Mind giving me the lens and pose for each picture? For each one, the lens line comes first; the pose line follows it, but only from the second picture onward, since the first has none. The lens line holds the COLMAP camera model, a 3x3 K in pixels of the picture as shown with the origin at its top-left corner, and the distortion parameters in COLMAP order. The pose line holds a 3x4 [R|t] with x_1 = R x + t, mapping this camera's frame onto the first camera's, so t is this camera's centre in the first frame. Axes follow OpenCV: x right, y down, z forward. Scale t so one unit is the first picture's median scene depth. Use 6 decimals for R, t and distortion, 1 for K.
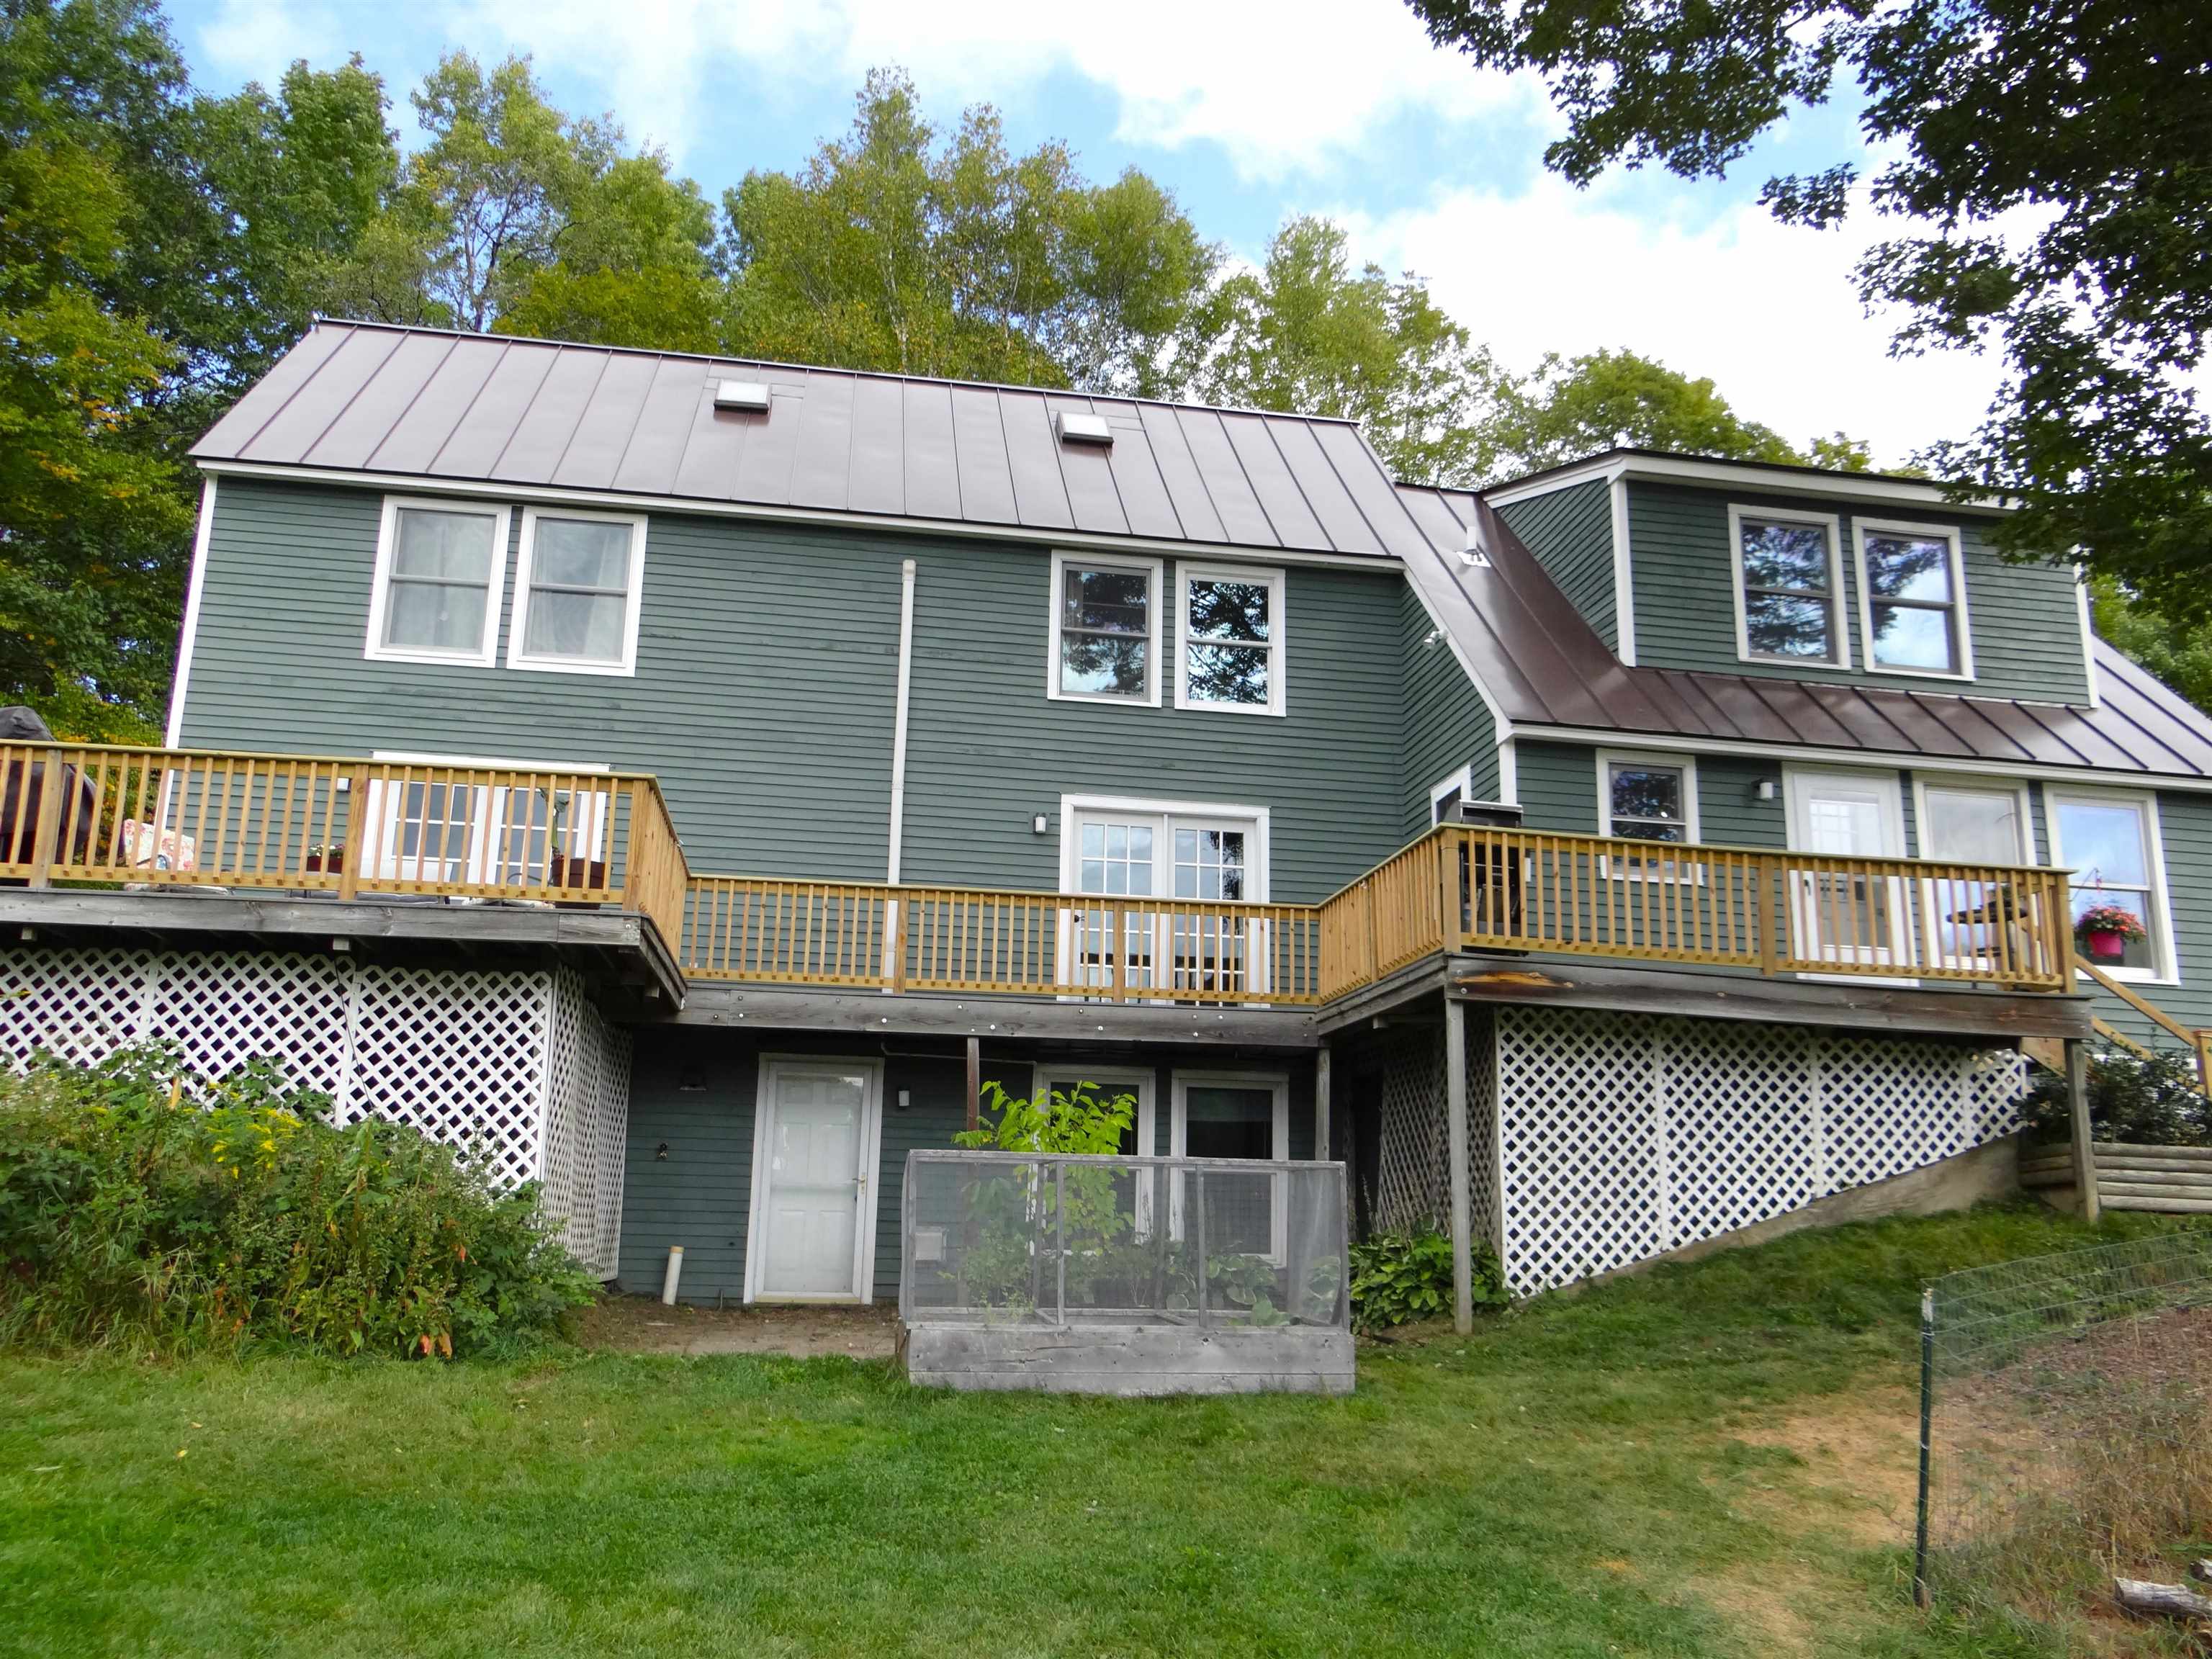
lens RADIAL K [[1731.1, 0, 1101.2], [0, 1731.1, 828.8], [0, 0, 1]] dist [0.001960, -0.002671]
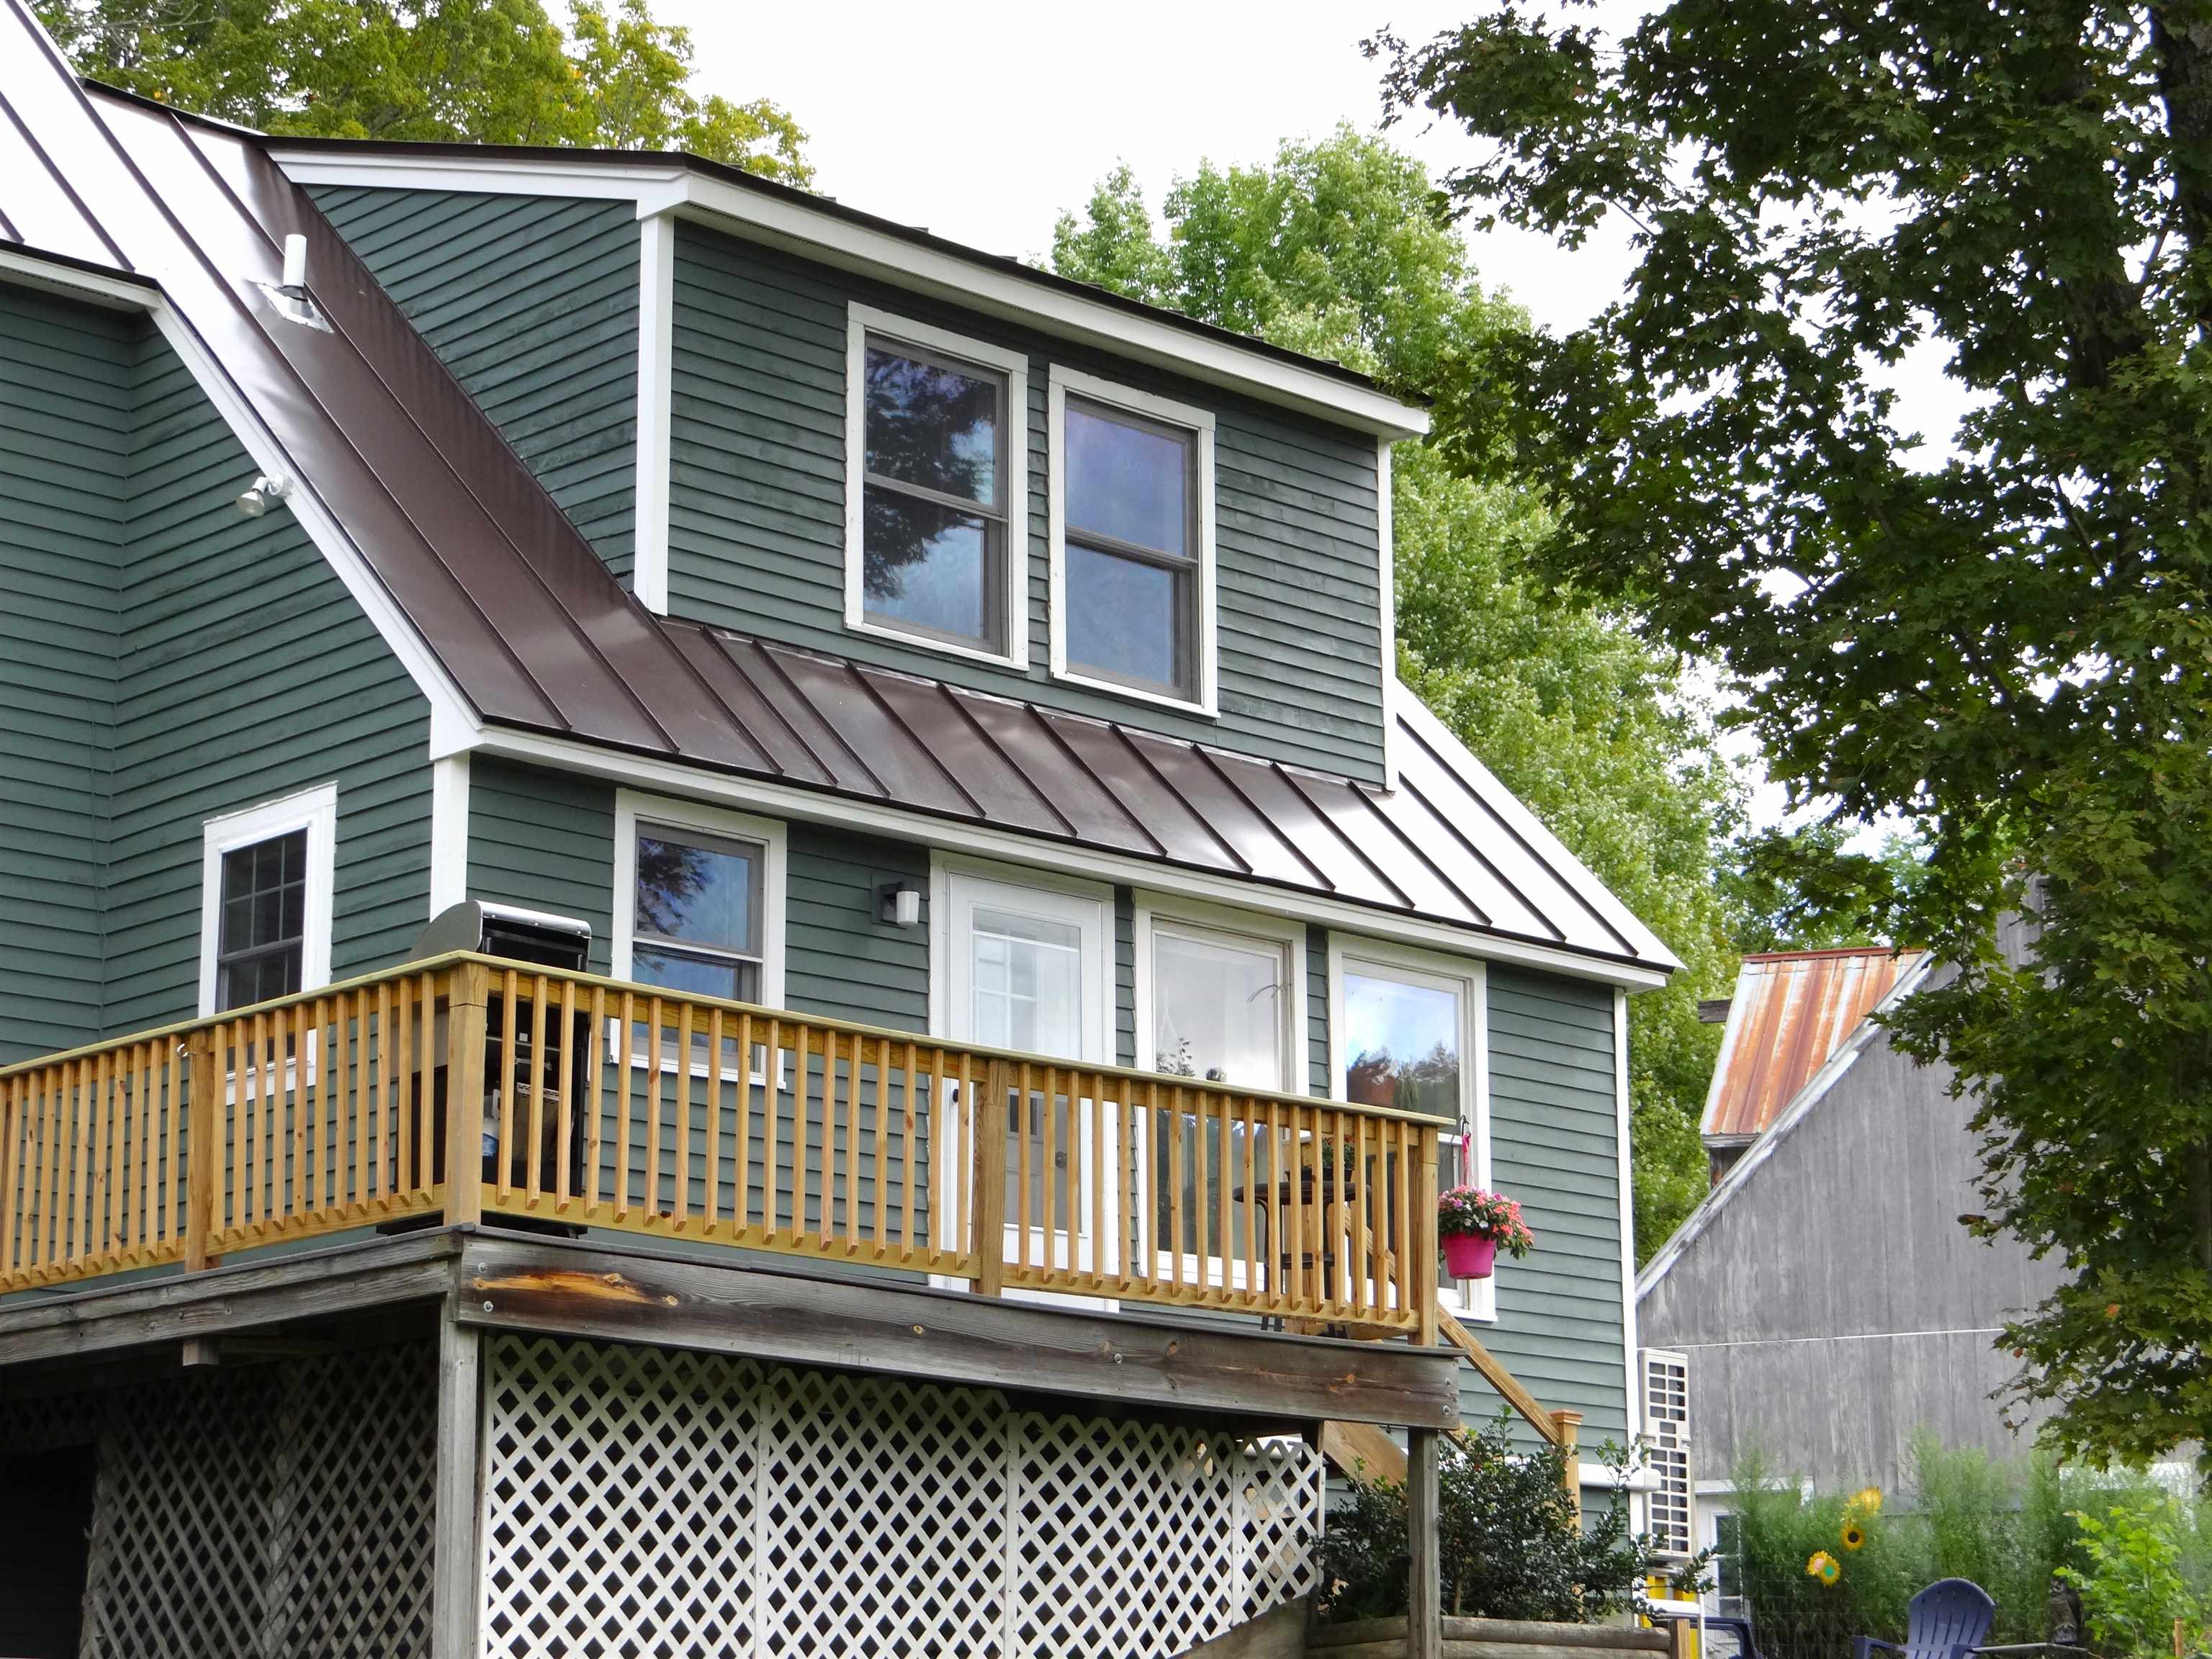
lens RADIAL K [[4390.7, 0, 1106.0], [0, 4390.7, 829.5], [0, 0, 1]] dist [-0.026548, 0.212860]
pose [[0.828472, 0.098194, 0.551354, -0.300484], [-0.106834, 0.994140, -0.016523, -0.032947], [-0.549746, -0.045214, 0.834108, -0.096599]]
